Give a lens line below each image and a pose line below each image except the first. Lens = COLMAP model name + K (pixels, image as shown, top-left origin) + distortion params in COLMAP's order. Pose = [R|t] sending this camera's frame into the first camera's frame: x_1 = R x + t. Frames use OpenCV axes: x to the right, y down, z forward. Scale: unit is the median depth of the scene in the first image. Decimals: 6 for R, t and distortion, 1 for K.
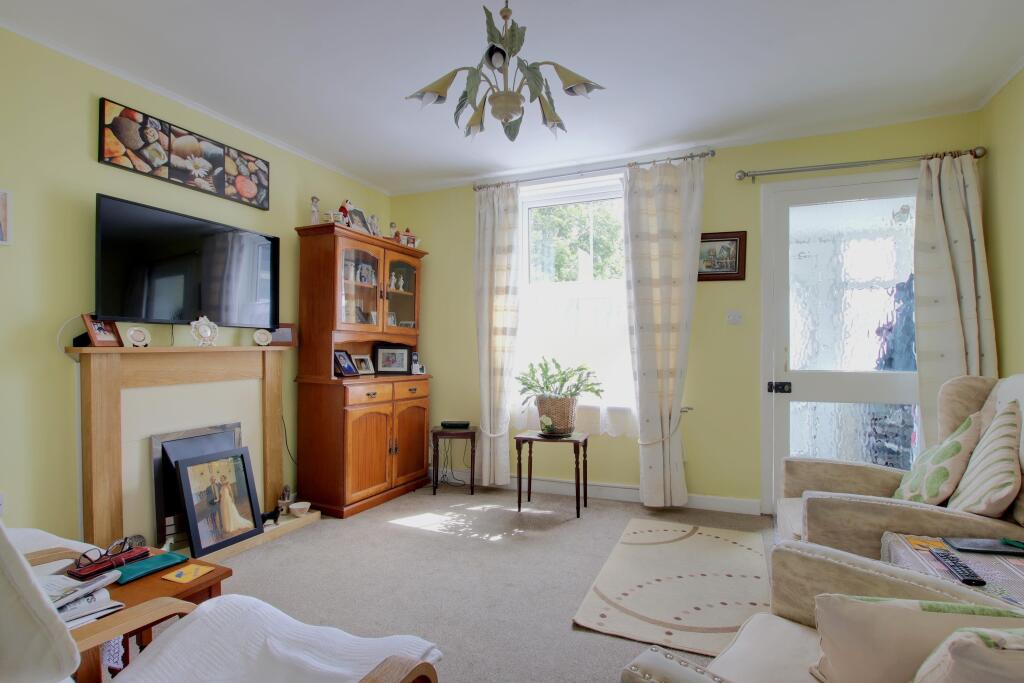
lens RADIAL K [[470.1, 0, 514.4], [0, 470.1, 348.2], [0, 0, 1]] dist [-0.006230, -0.000627]
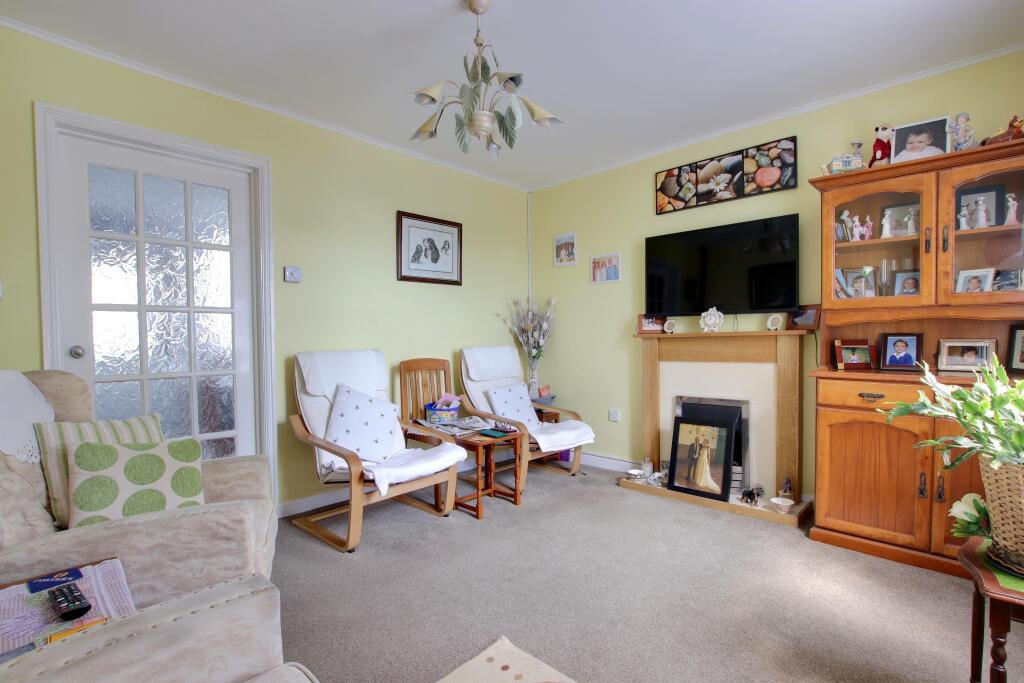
lens RADIAL K [[470.1, 0, 513.4], [0, 470.1, 339.8], [0, 0, 1]] dist [-0.006230, -0.000627]
pose [[-0.293221, 0.014110, -0.955940, 0.642331], [0.018655, 0.999785, 0.009035, -0.004367], [0.955863, -0.015184, -0.293421, 0.843500]]
